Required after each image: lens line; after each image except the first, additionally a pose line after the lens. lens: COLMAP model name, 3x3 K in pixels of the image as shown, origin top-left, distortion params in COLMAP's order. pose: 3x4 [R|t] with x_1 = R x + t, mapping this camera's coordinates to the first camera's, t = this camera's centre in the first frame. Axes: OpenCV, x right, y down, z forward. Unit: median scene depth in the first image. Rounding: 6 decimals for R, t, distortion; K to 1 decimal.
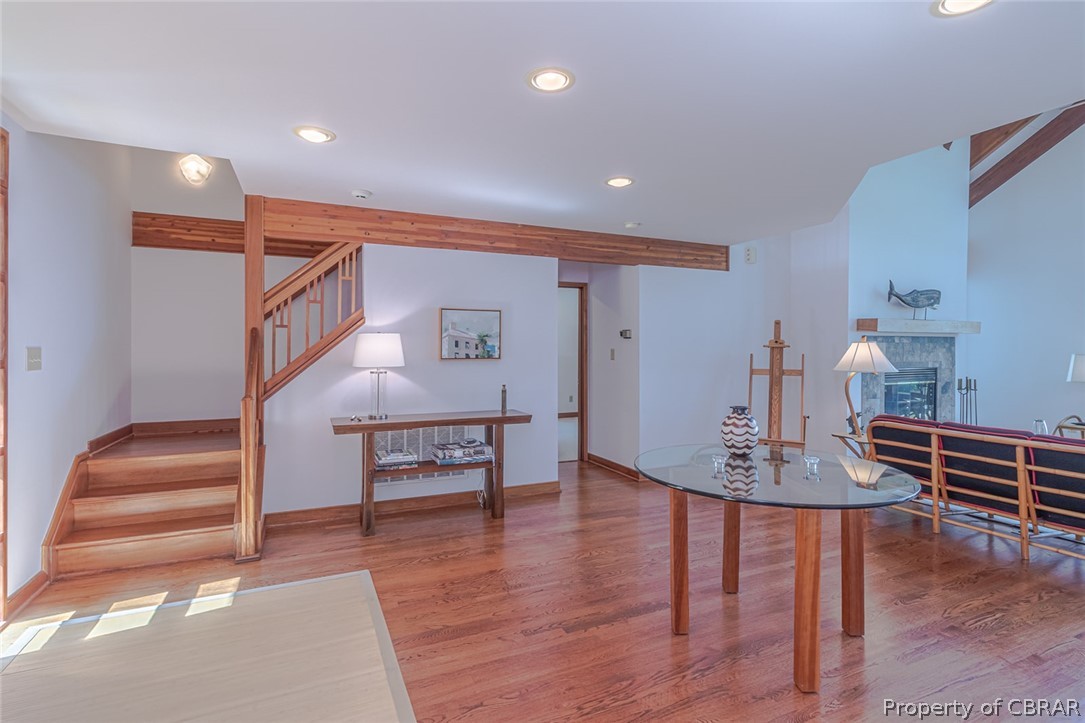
lens RADIAL K [[515.7, 0, 541.3], [0, 515.7, 351.7], [0, 0, 1]] dist [0.004126, 0.001649]
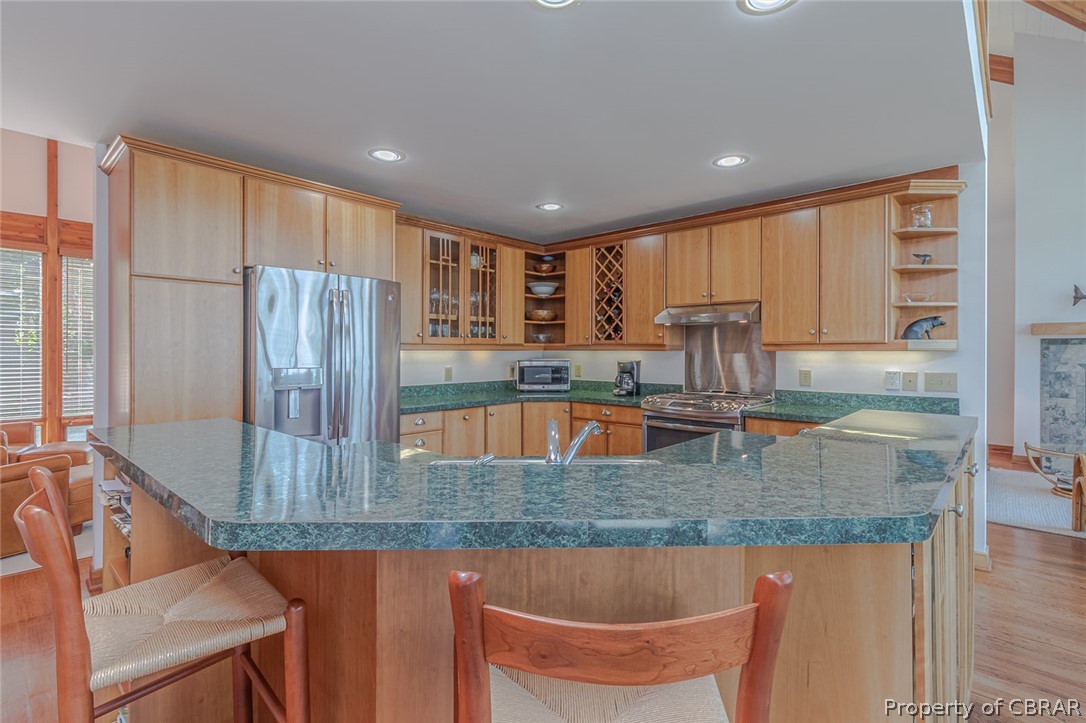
lens RADIAL K [[516.1, 0, 538.6], [0, 516.1, 359.4], [0, 0, 1]] dist [0.004126, 0.001649]
pose [[0.389752, 0.003094, -0.920915, 1.486132], [-0.009039, 0.999959, -0.000467, 0.027691], [0.920875, 0.008506, 0.389764, -0.493082]]
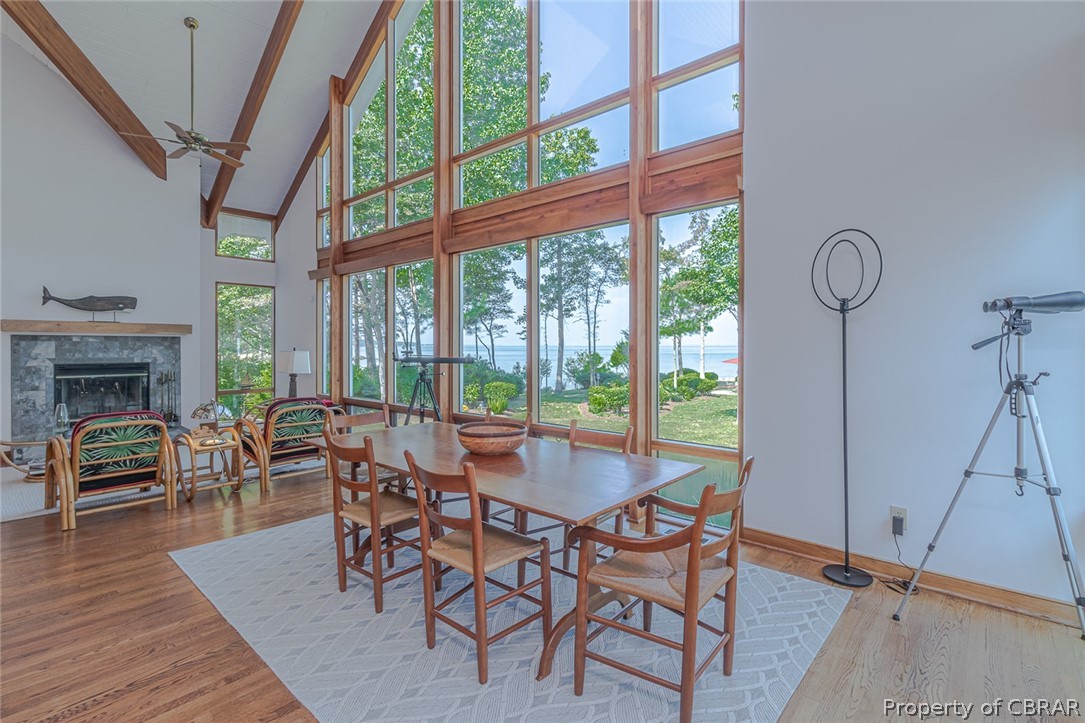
lens RADIAL K [[515.7, 0, 549.9], [0, 515.7, 347.2], [0, 0, 1]] dist [0.004126, 0.001649]
pose [[0.916007, -0.003393, 0.401147, 1.508931], [0.008557, 0.999902, -0.011081, 0.022633], [-0.401070, 0.013583, 0.915947, -0.598880]]
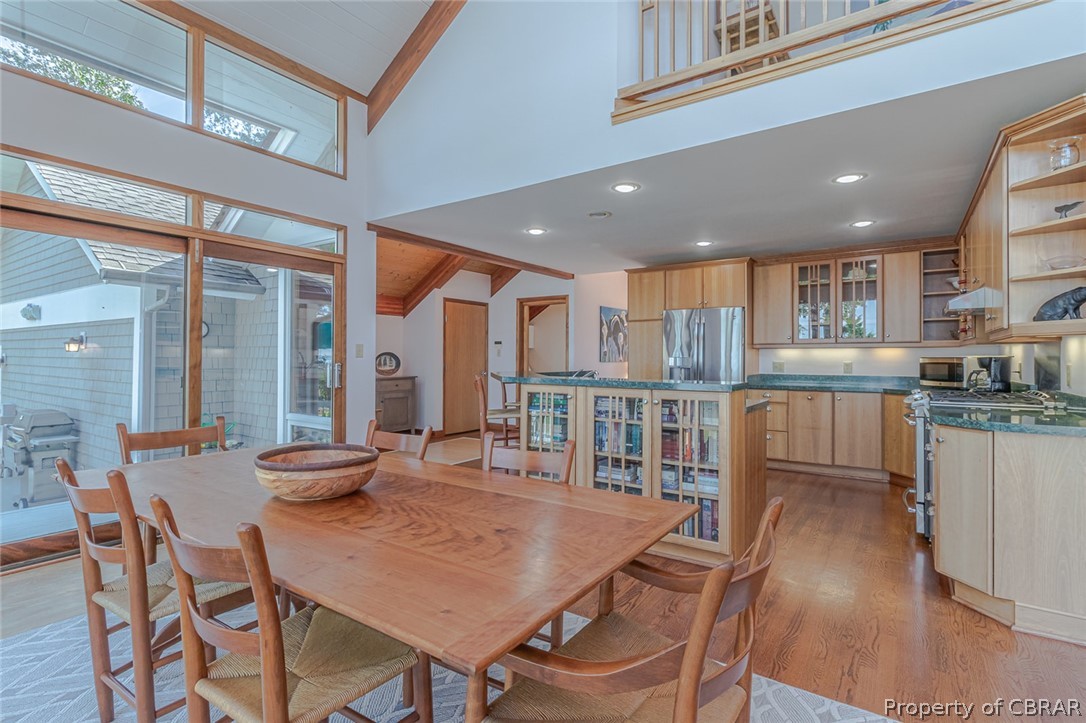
lens RADIAL K [[516.1, 0, 539.8], [0, 516.1, 355.4], [0, 0, 1]] dist [0.004126, 0.001649]
pose [[-0.850835, -0.006910, -0.525387, 1.783966], [-0.013864, 0.999861, 0.009303, 0.026889], [0.525249, 0.015199, -0.850813, 0.445179]]
